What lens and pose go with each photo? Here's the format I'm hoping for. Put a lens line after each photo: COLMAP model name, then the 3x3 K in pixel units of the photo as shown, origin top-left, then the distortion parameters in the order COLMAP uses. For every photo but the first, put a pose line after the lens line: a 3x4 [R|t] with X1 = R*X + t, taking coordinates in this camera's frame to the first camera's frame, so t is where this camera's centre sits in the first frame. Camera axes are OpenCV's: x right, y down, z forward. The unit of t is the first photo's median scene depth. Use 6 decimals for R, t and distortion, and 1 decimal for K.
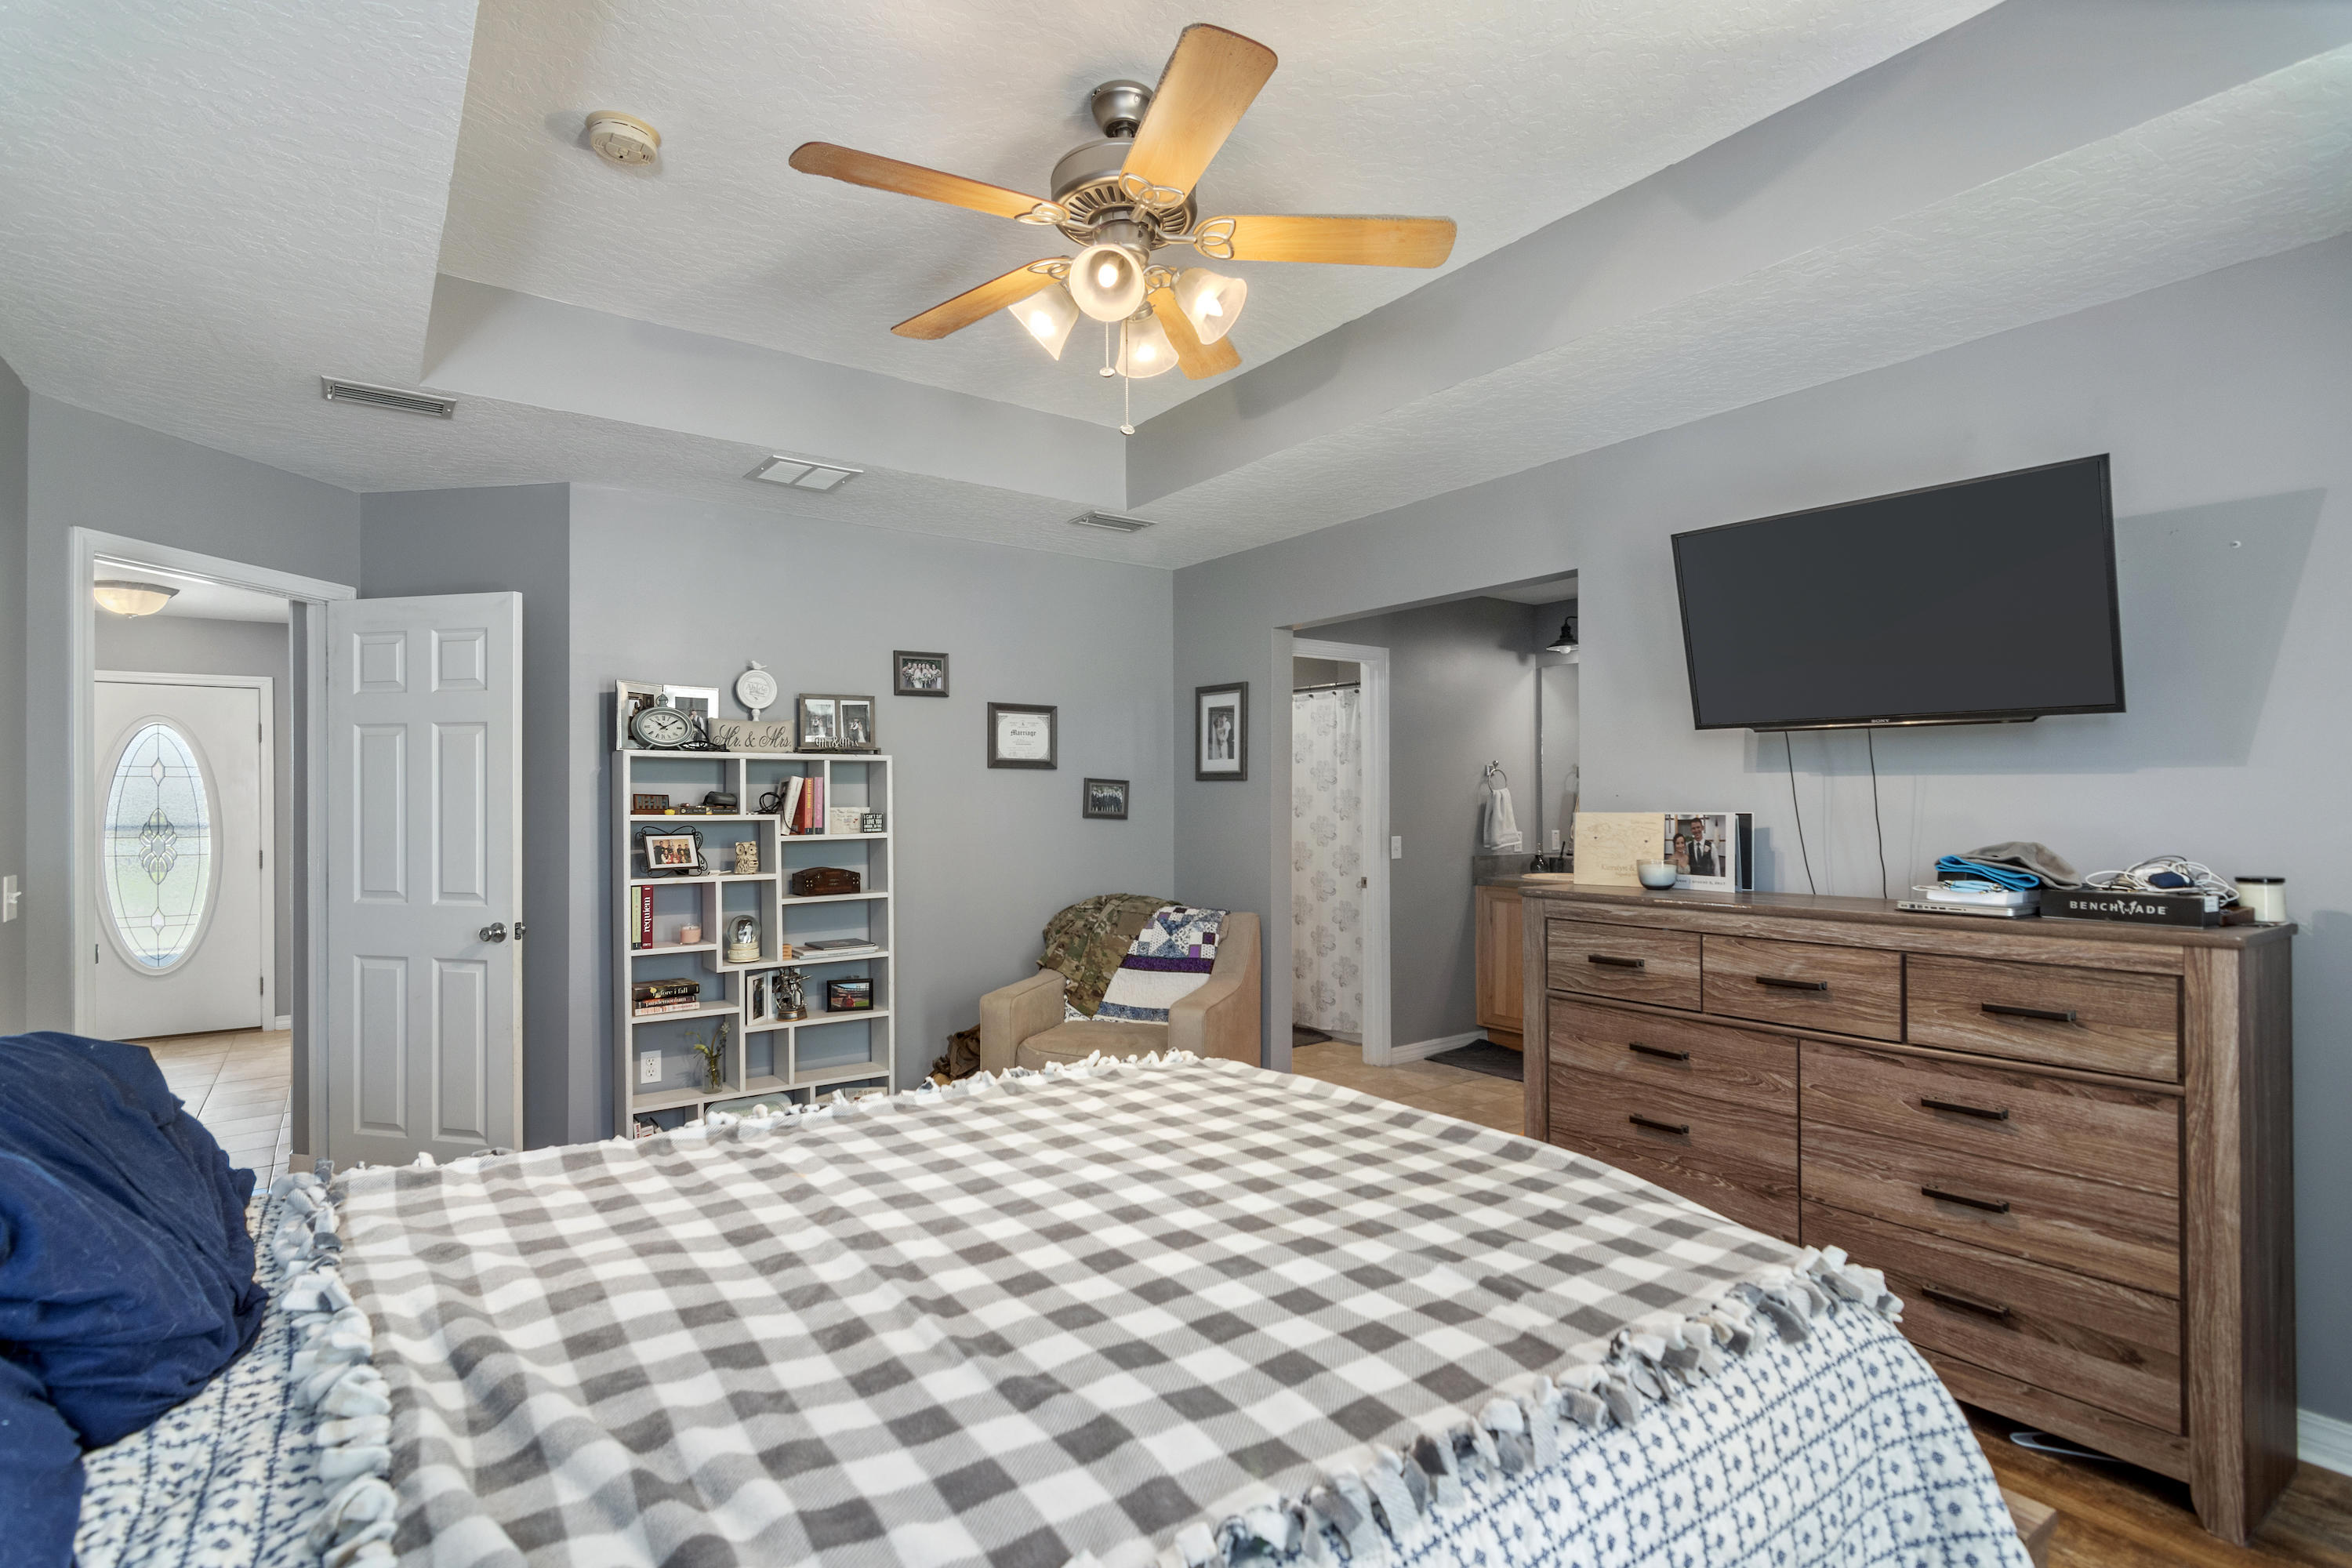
lens RADIAL K [[1144.1, 0, 1167.4], [0, 1144.1, 814.7], [0, 0, 1]] dist [0.000988, 0.000125]
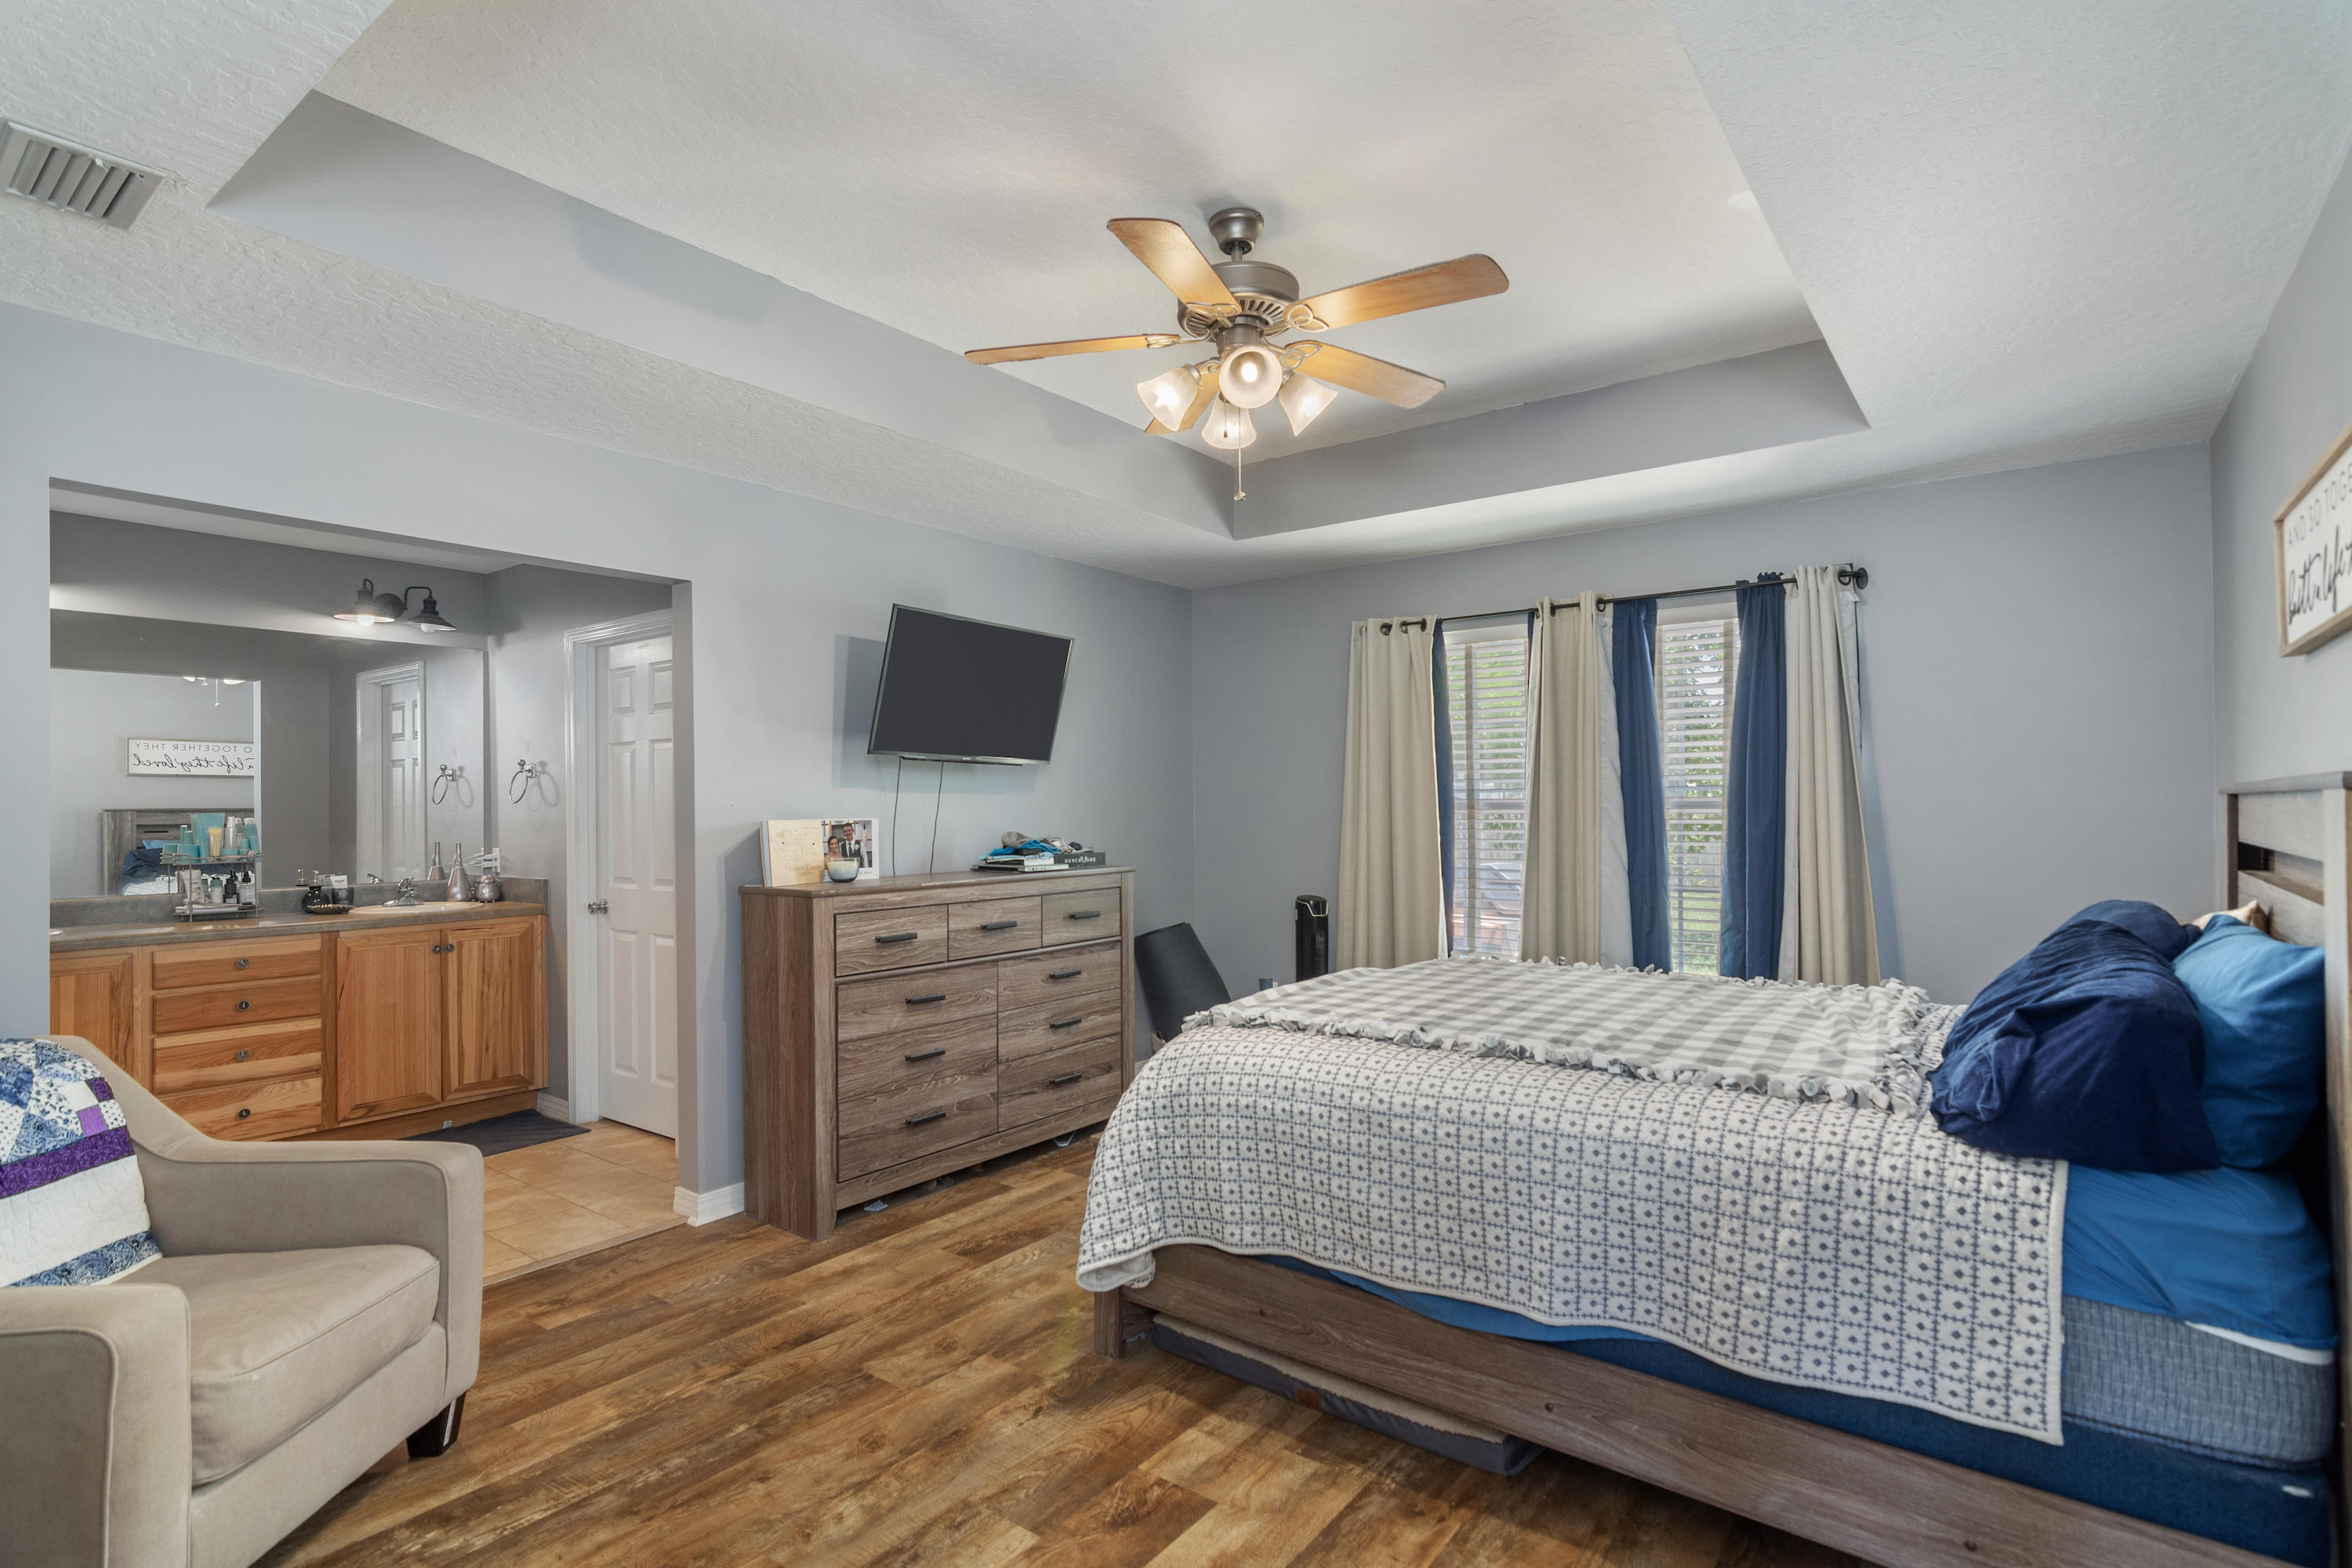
lens RADIAL K [[1144.1, 0, 1167.4], [0, 1144.1, 814.7], [0, 0, 1]] dist [0.000988, 0.000125]
pose [[-0.289789, 0.001293, 0.957090, -0.906374], [0.021072, 0.999765, 0.005029, -0.005613], [-0.956859, 0.021625, -0.289748, 1.107132]]
